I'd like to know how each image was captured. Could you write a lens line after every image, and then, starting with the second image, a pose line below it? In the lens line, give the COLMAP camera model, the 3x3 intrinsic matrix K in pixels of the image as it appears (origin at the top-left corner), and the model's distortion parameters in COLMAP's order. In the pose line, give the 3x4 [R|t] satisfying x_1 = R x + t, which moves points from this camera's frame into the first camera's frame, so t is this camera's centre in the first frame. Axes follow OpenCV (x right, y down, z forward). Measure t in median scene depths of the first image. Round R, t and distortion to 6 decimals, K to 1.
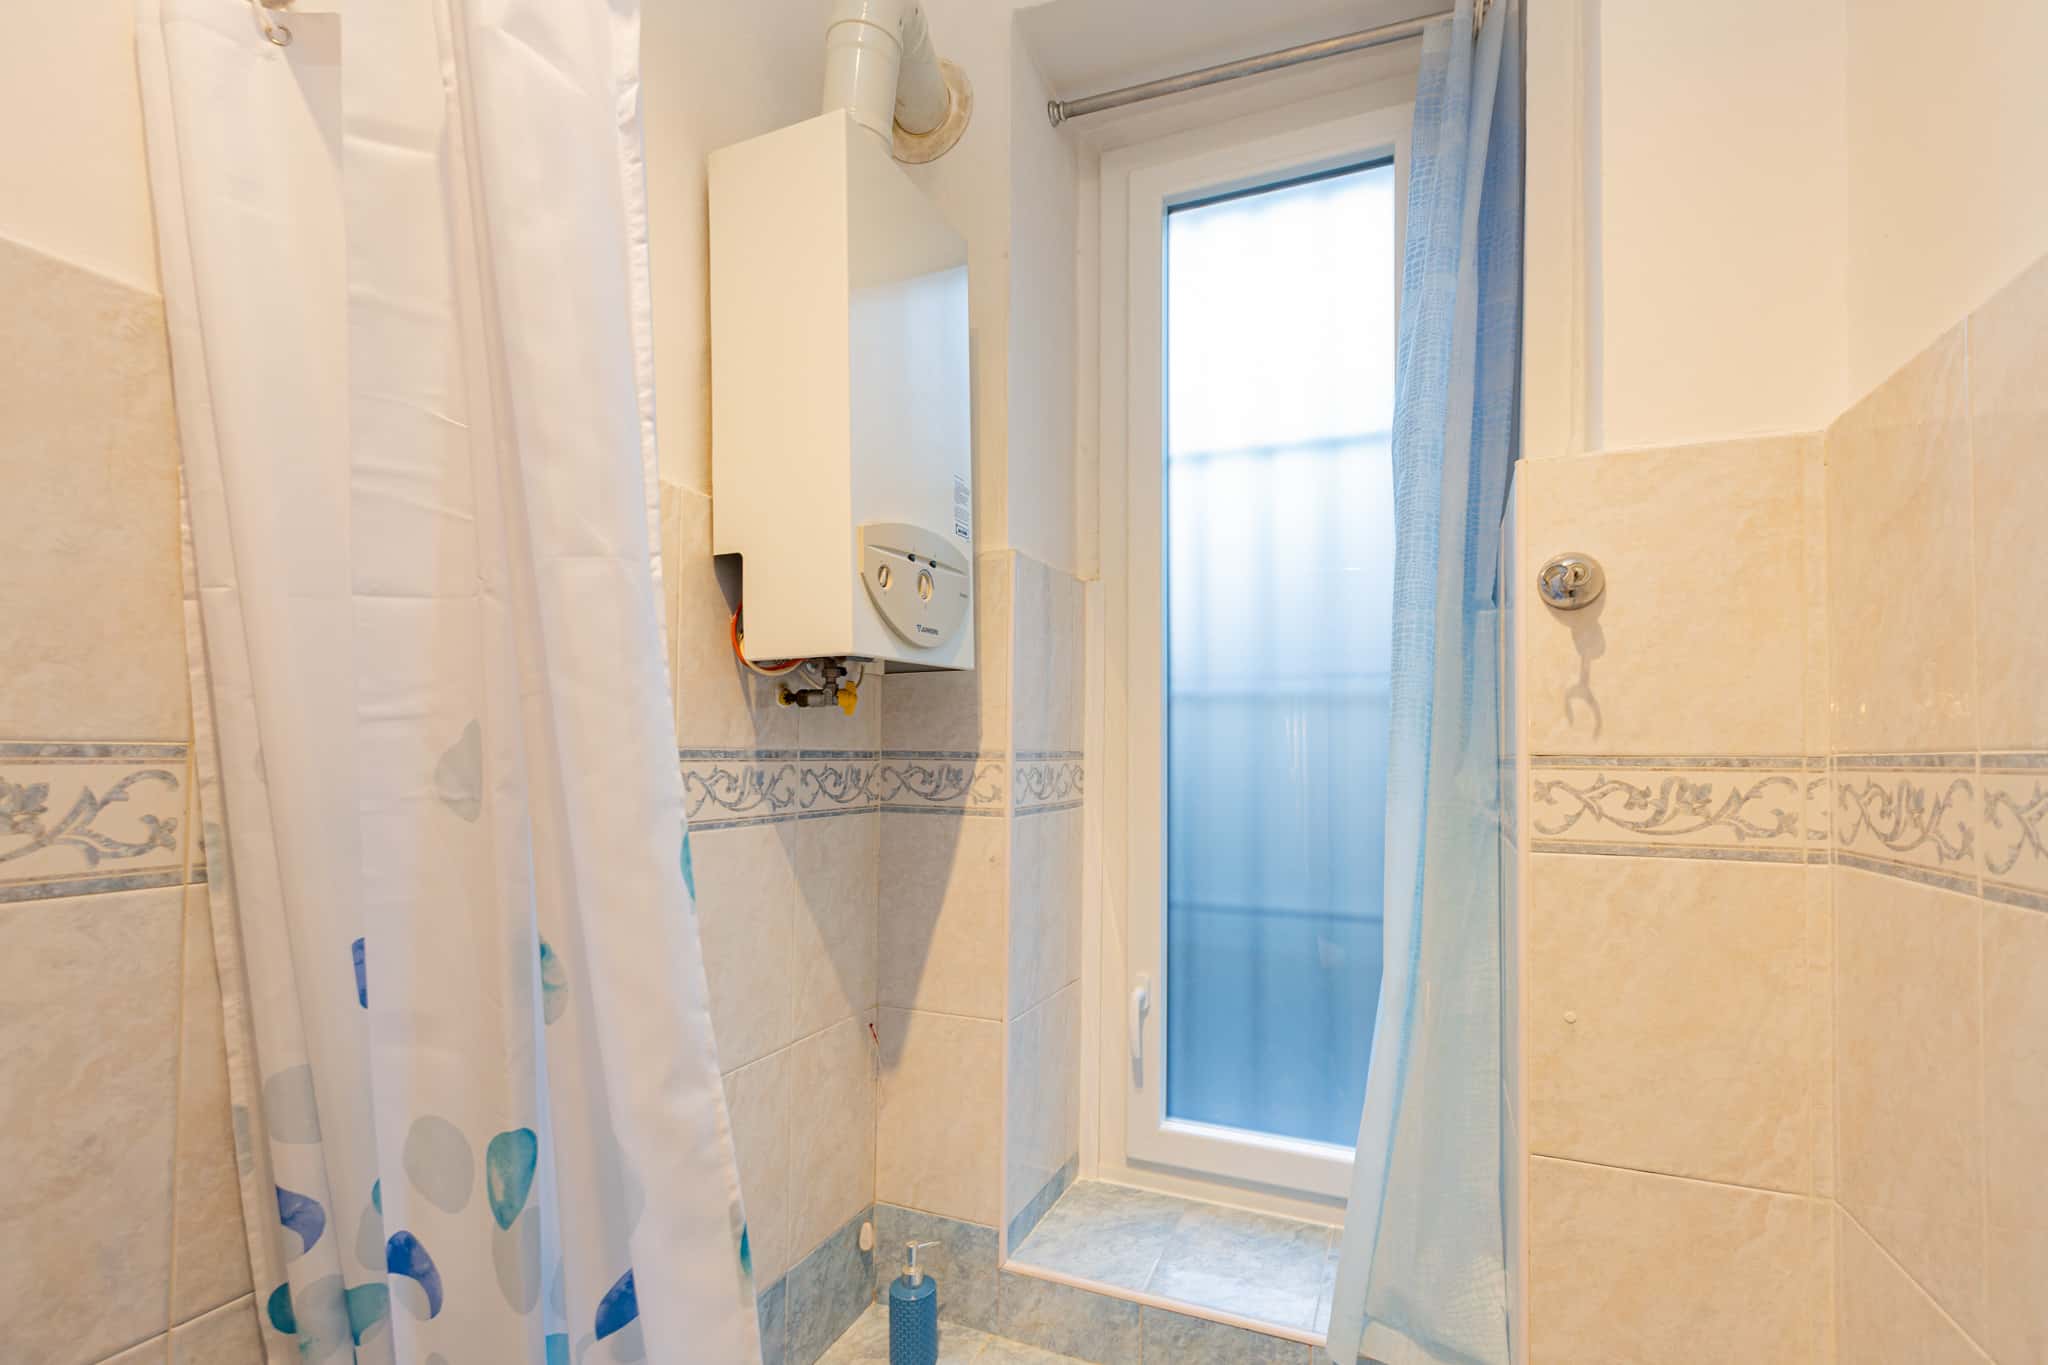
lens RADIAL K [[931.6, 0, 1013.9], [0, 931.6, 730.9], [0, 0, 1]] dist [-0.000137, 0.000098]
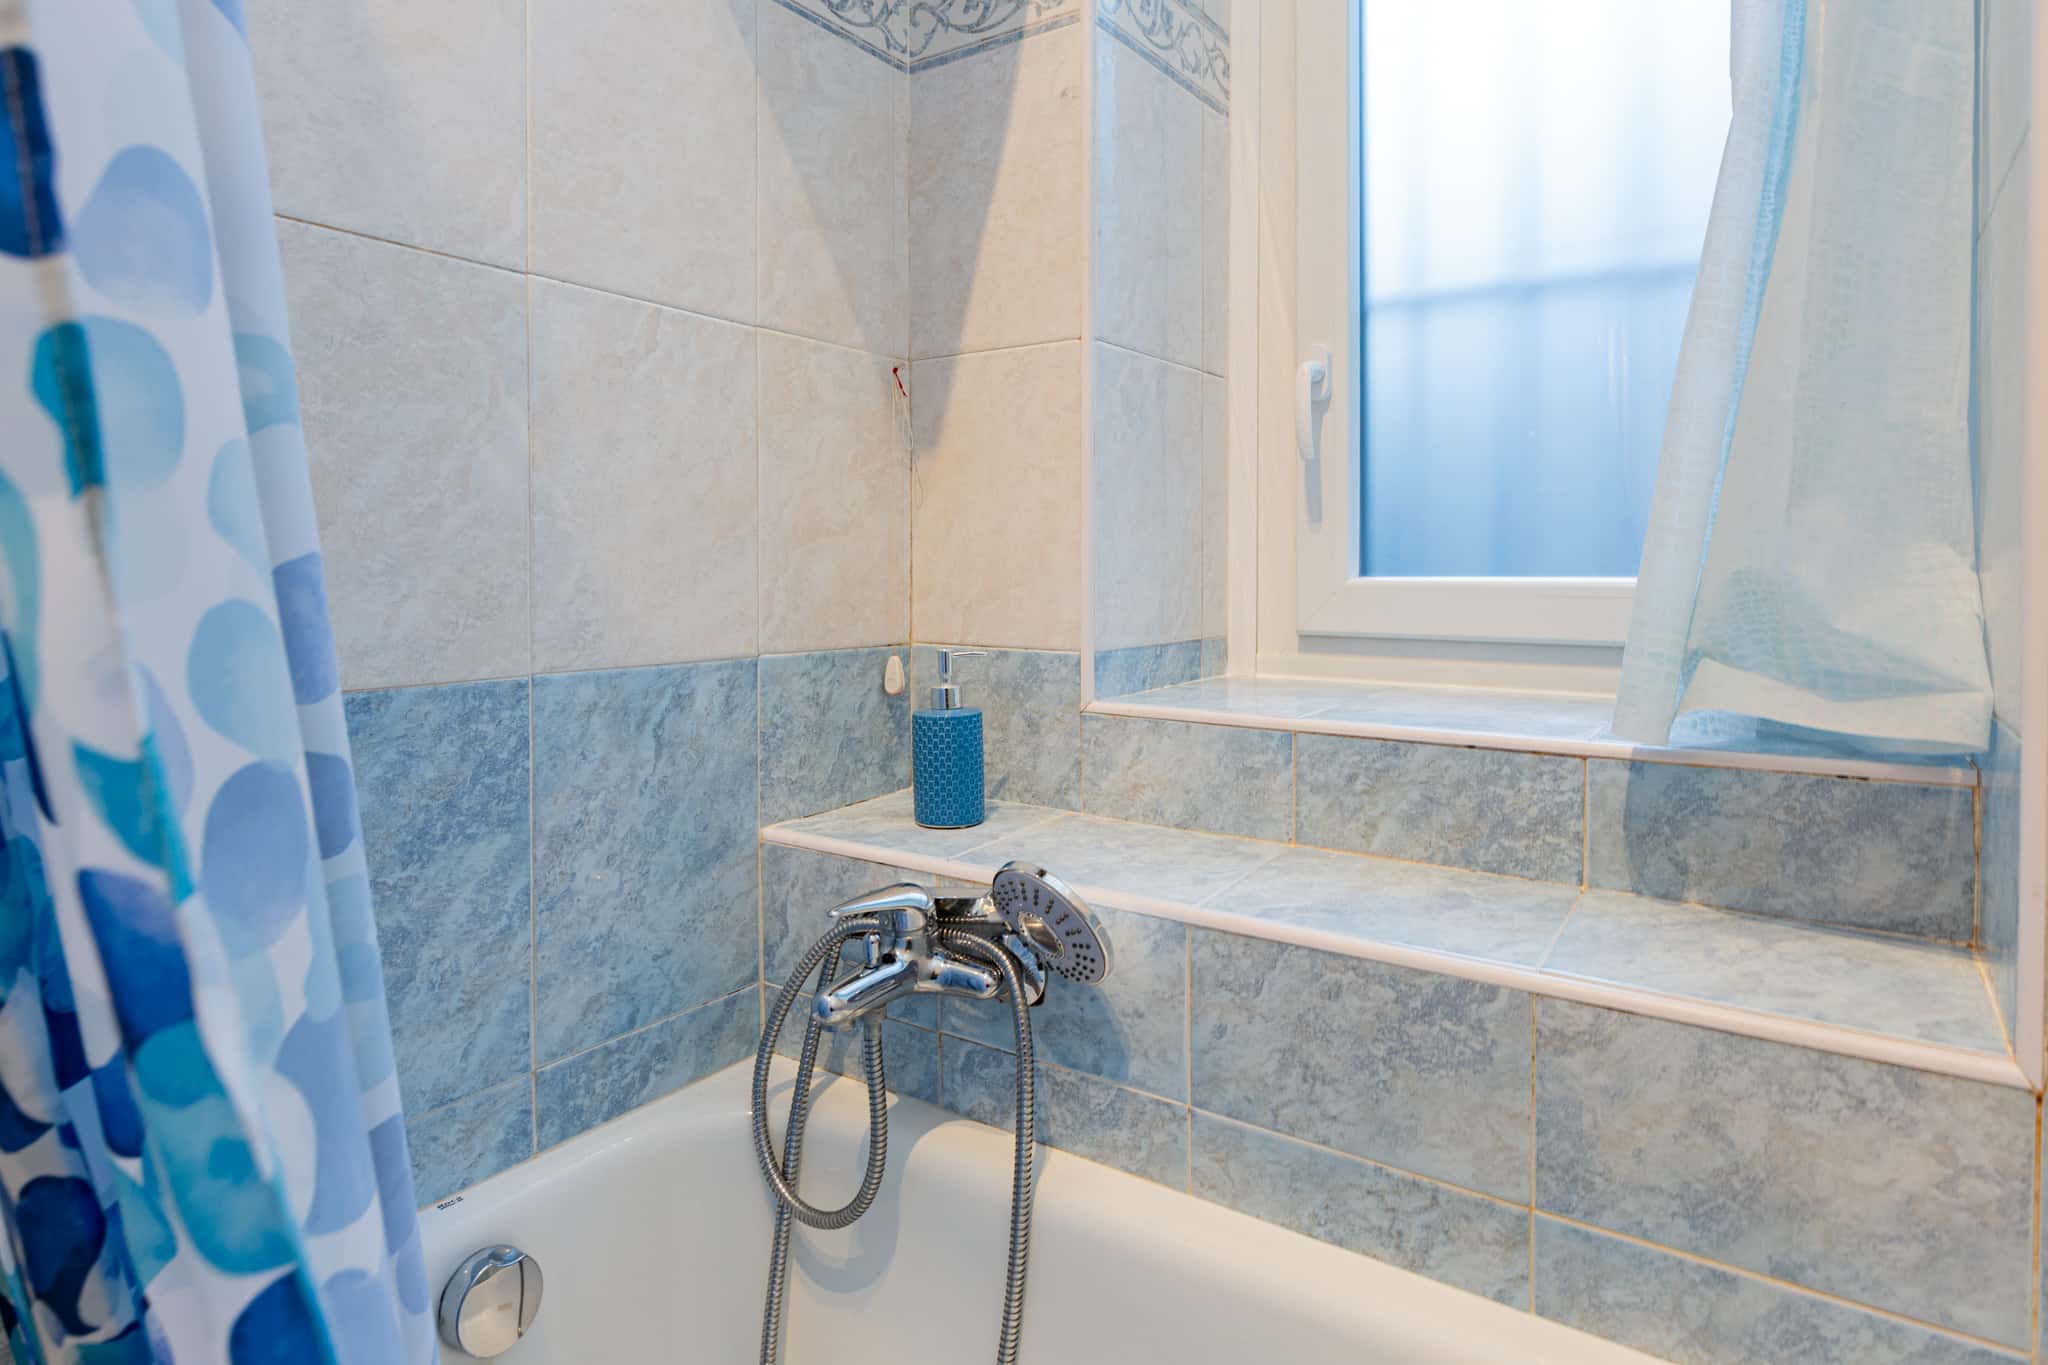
lens RADIAL K [[1080.5, 0, 1027.8], [0, 1080.5, 679.4], [0, 0, 1]] dist [0.005348, -0.000194]
pose [[0.976972, -0.008212, -0.213209, 0.110225], [0.015955, 0.999273, 0.034620, 0.522169], [0.212770, -0.037225, 0.976393, 0.238867]]
